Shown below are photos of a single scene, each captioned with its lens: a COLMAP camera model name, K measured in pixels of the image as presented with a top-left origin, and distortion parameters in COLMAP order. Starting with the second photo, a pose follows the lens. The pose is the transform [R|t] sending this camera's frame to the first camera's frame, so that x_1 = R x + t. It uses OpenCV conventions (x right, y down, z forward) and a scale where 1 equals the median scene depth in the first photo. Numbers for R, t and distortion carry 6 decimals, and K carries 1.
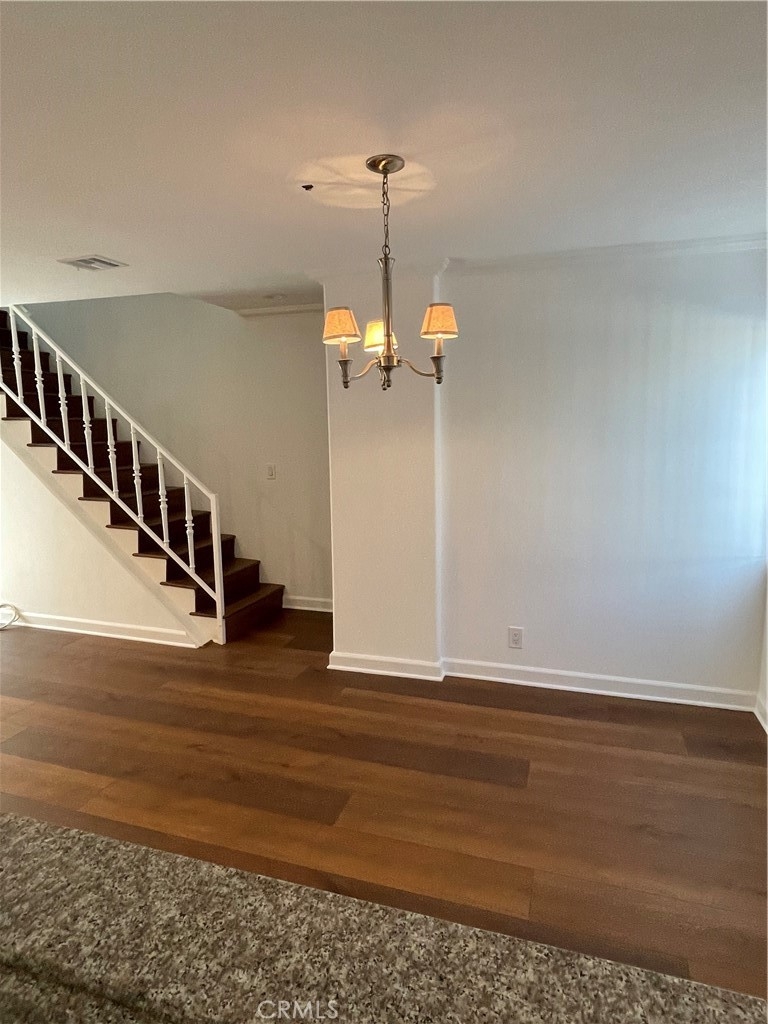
lens RADIAL K [[594.2, 0, 383.5], [0, 594.2, 506.3], [0, 0, 1]] dist [-0.008268, -0.000639]
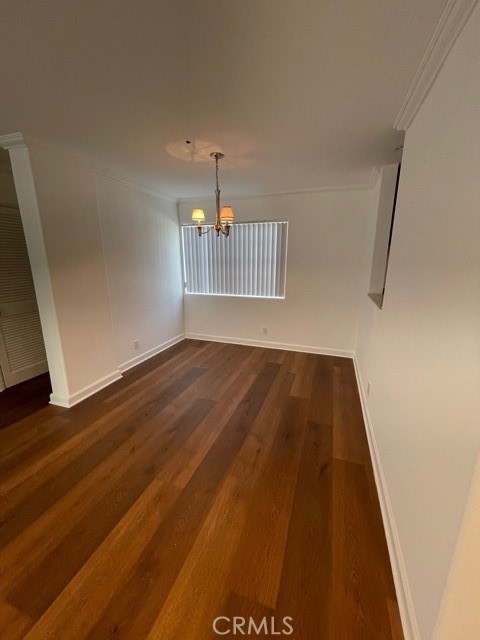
lens RADIAL K [[258.5, 0, 240.5], [0, 258.5, 323.5], [0, 0, 1]] dist [-0.003141, 0.000103]
pose [[0.013988, -0.233895, 0.972161, -1.479807], [0.139334, 0.963227, 0.229740, -0.084331], [-0.990147, 0.132242, 0.046063, 1.011089]]
